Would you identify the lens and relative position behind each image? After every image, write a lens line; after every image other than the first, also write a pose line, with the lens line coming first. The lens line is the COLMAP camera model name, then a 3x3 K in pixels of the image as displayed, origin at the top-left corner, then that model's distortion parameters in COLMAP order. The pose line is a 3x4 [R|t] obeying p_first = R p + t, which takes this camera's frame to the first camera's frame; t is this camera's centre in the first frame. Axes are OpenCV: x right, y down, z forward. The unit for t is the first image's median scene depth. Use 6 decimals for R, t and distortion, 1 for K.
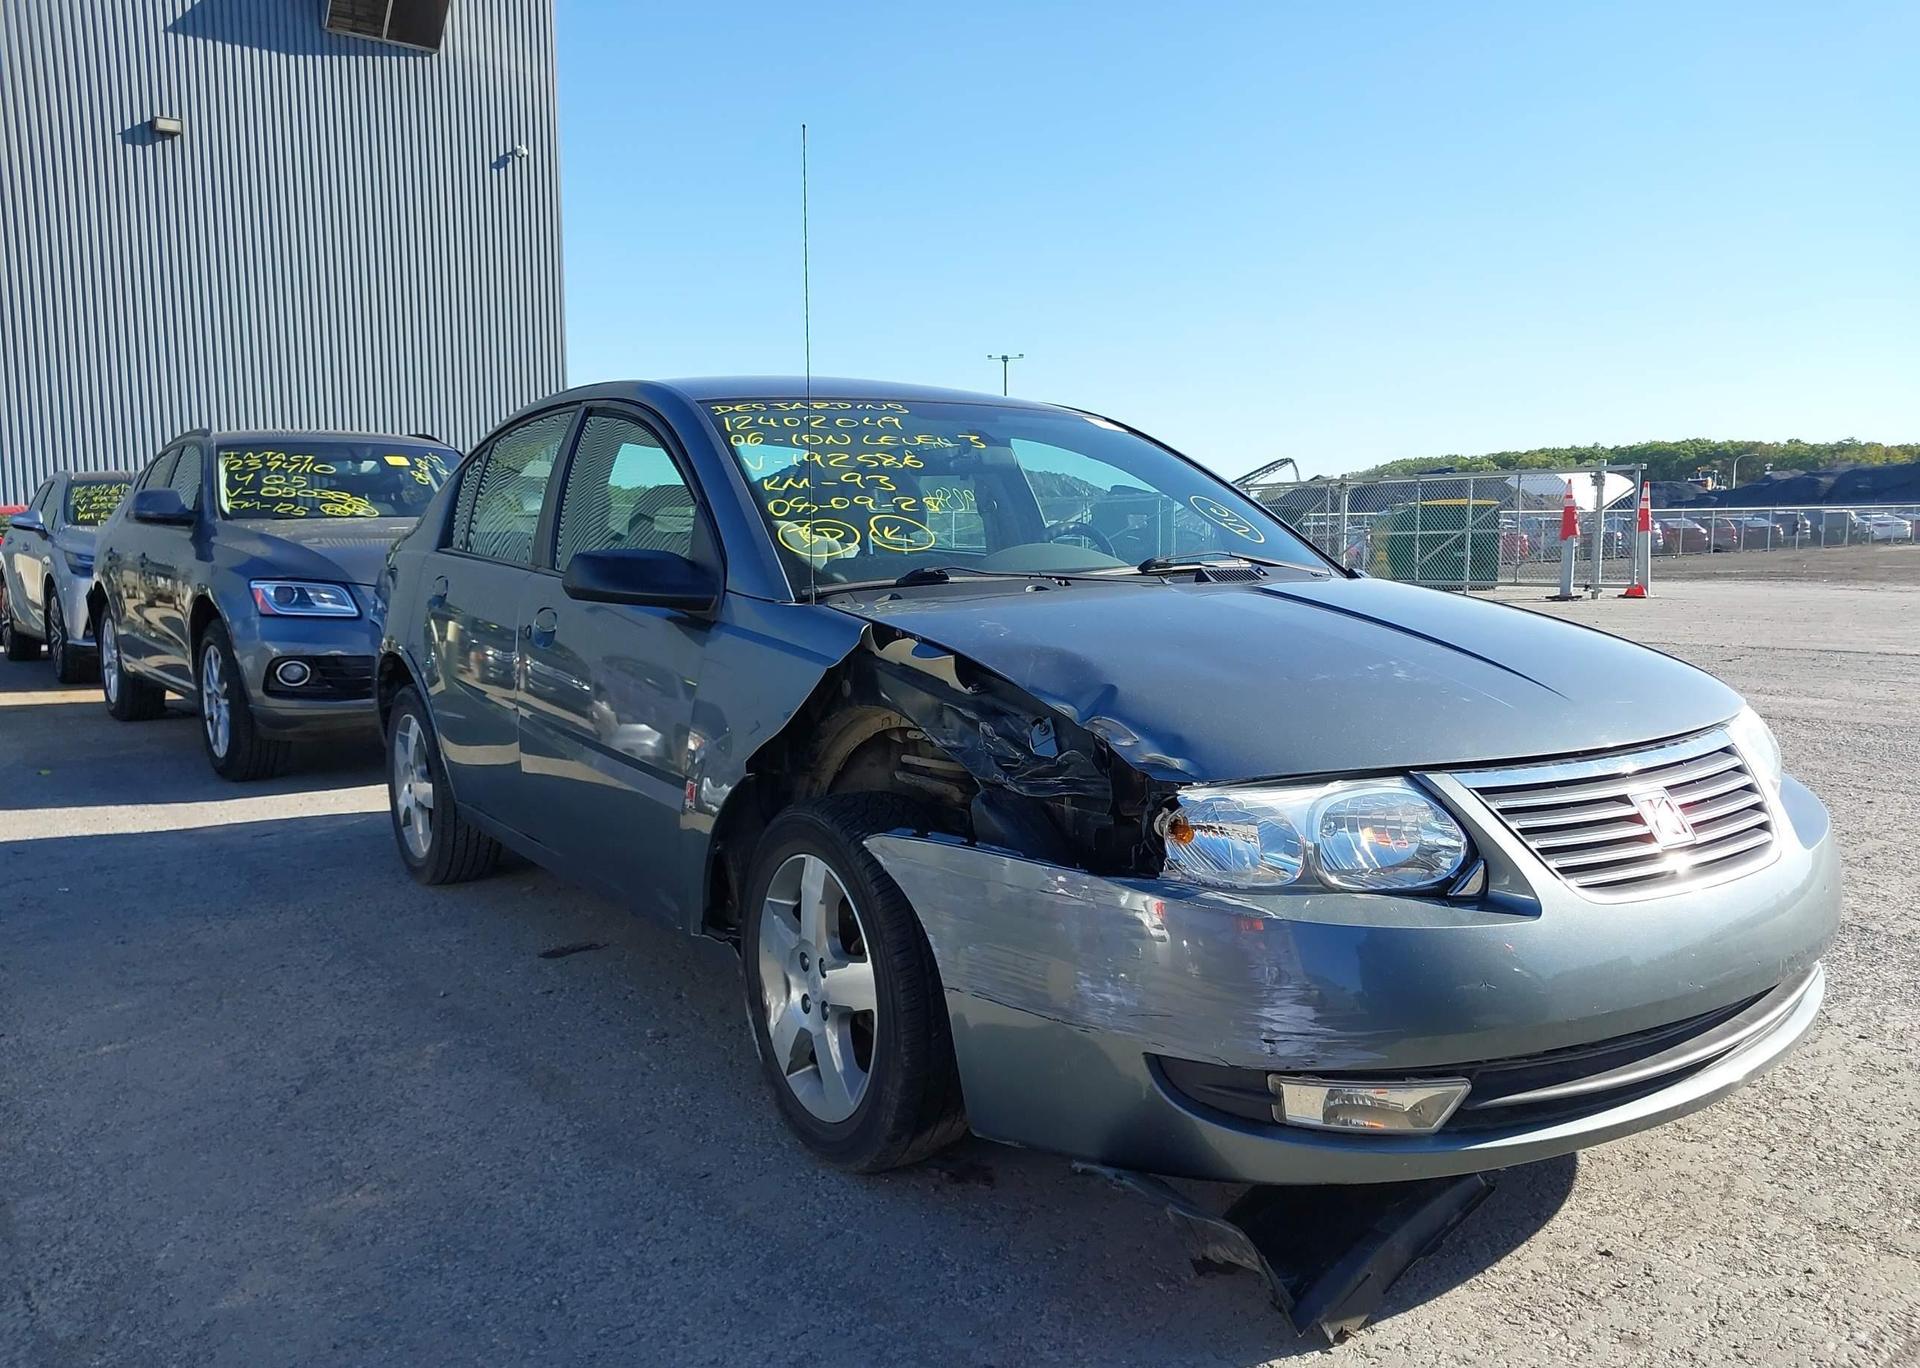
lens RADIAL K [[1495.4, 0, 974.8], [0, 1495.4, 678.6], [0, 0, 1]] dist [0.020018, -0.024120]
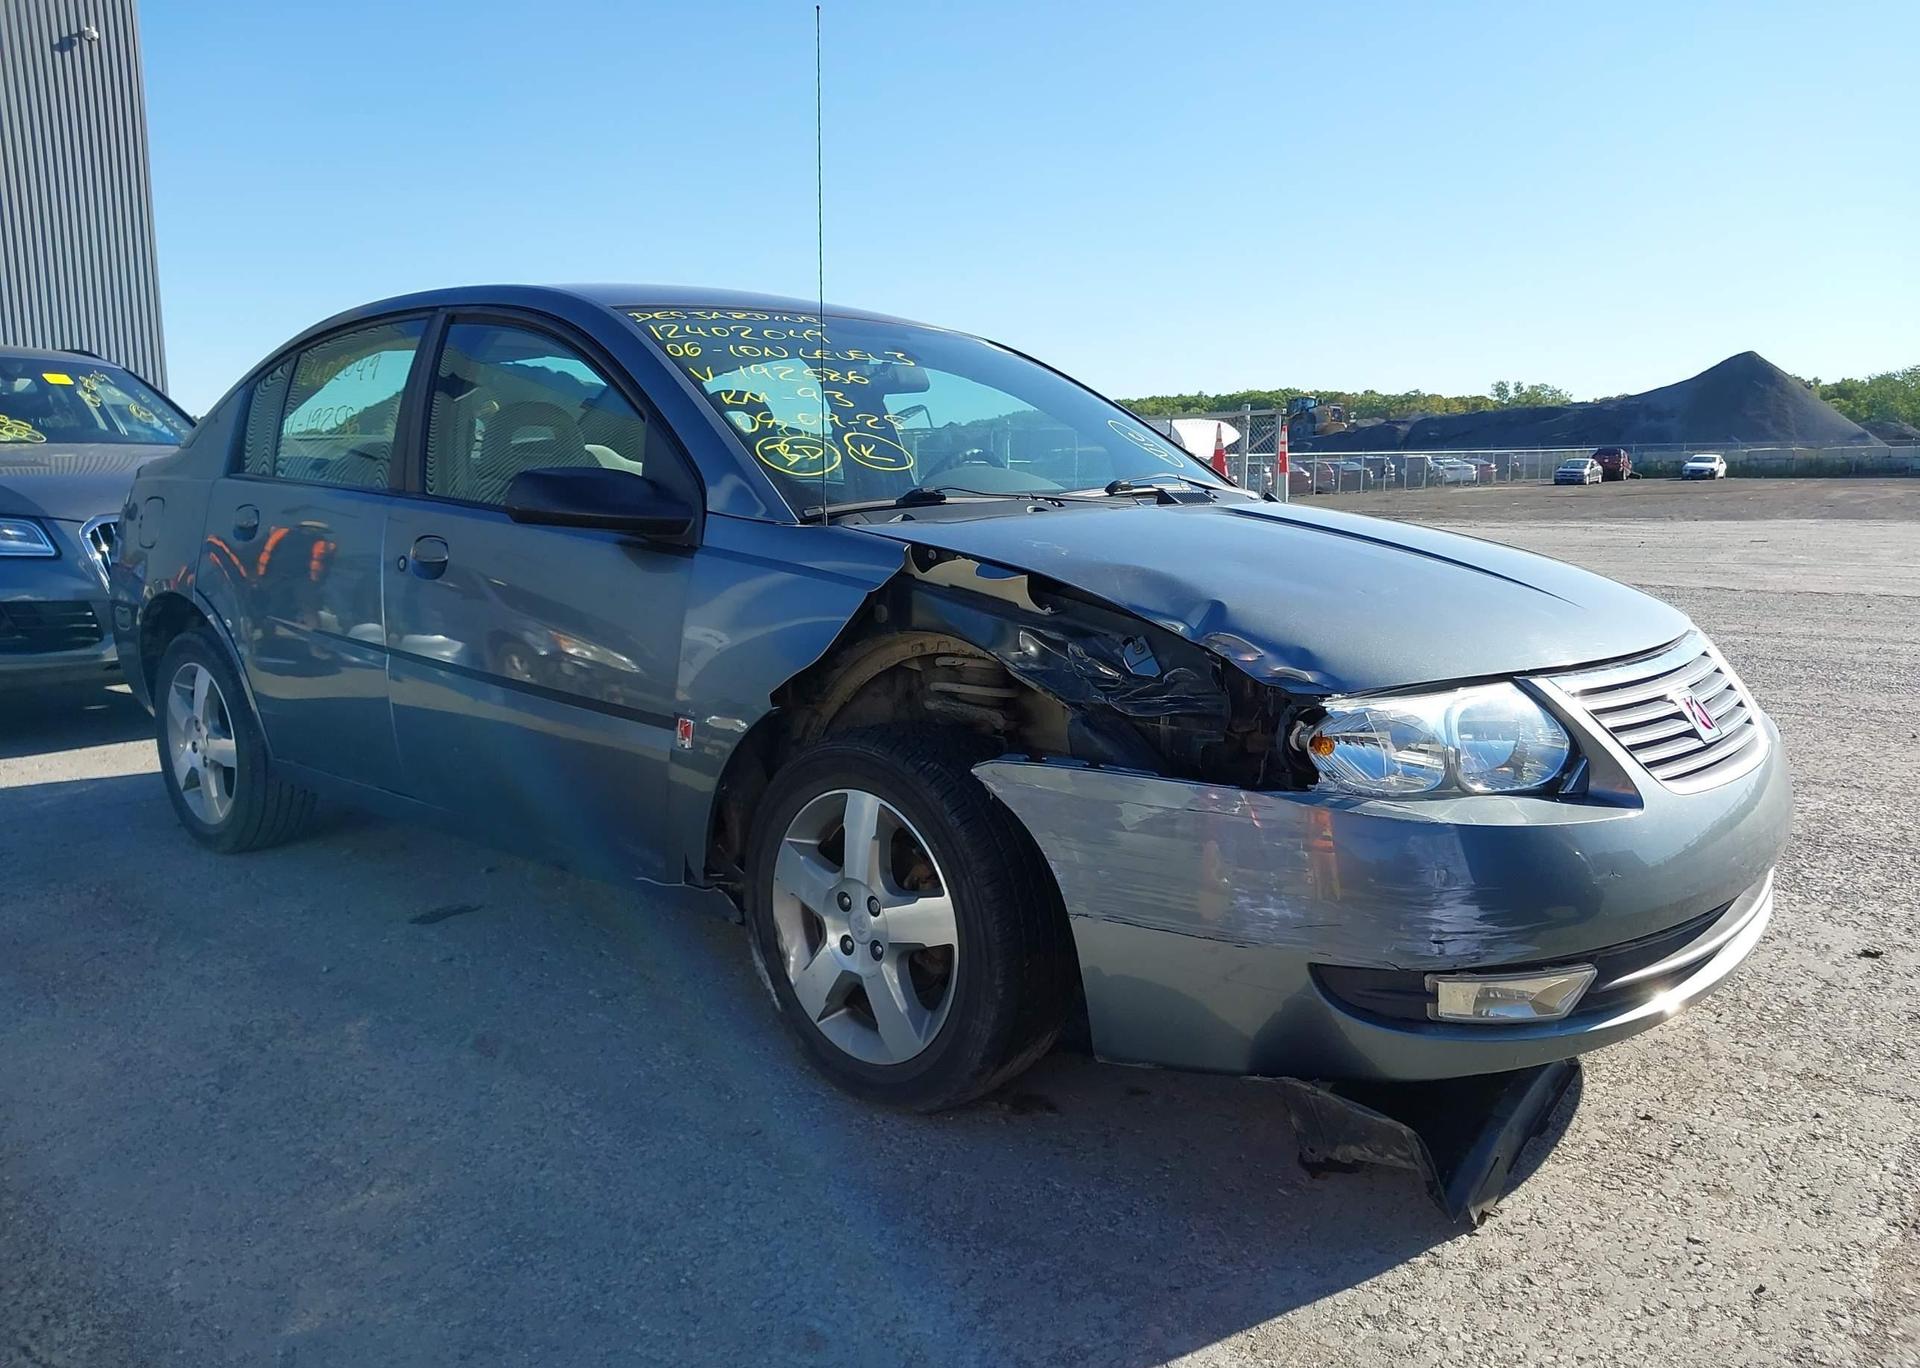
lens RADIAL K [[1495.4, 0, 959.2], [0, 1495.4, 694.5], [0, 0, 1]] dist [0.020018, -0.024120]
pose [[0.971438, -0.030783, 0.235290, -0.266213], [0.019332, 0.998521, 0.050820, 0.011089], [-0.236506, -0.044820, 0.970596, 0.068484]]
